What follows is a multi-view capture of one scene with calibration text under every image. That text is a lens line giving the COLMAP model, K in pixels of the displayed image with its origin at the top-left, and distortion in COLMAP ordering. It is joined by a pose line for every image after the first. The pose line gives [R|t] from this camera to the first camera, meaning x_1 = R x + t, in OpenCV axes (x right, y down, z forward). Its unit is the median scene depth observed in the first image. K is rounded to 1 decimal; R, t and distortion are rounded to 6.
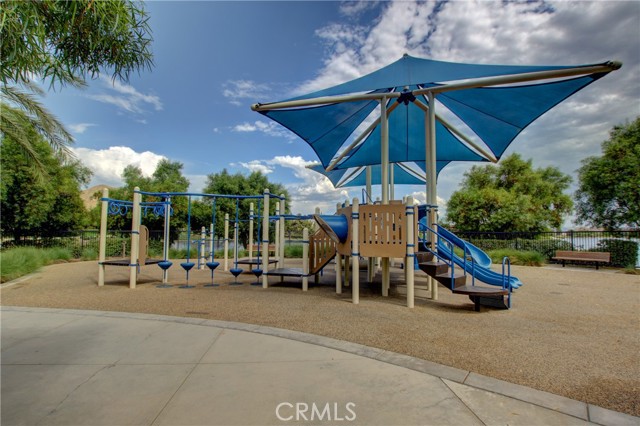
lens RADIAL K [[294.1, 0, 320.0], [0, 294.1, 213.0], [0, 0, 1]] dist [-0.000709, -0.000123]
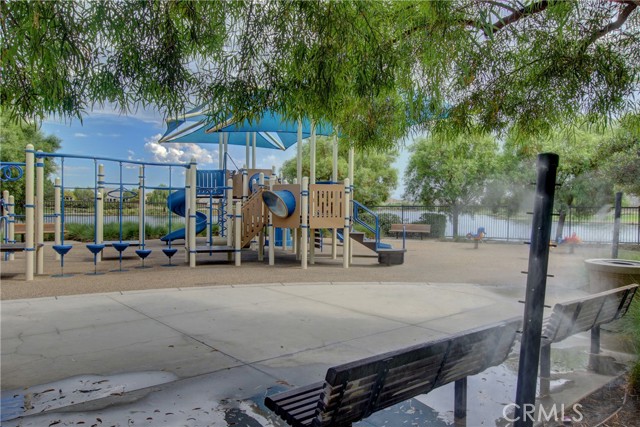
lens RADIAL K [[451.7, 0, 320.0], [0, 451.7, 213.5], [0, 0, 1]] dist [0.000430, -0.000305]
pose [[0.824648, -0.002953, 0.565639, -0.369872], [-0.047529, 0.996088, 0.074493, -0.019933], [-0.563646, -0.088315, 0.821282, -0.208339]]
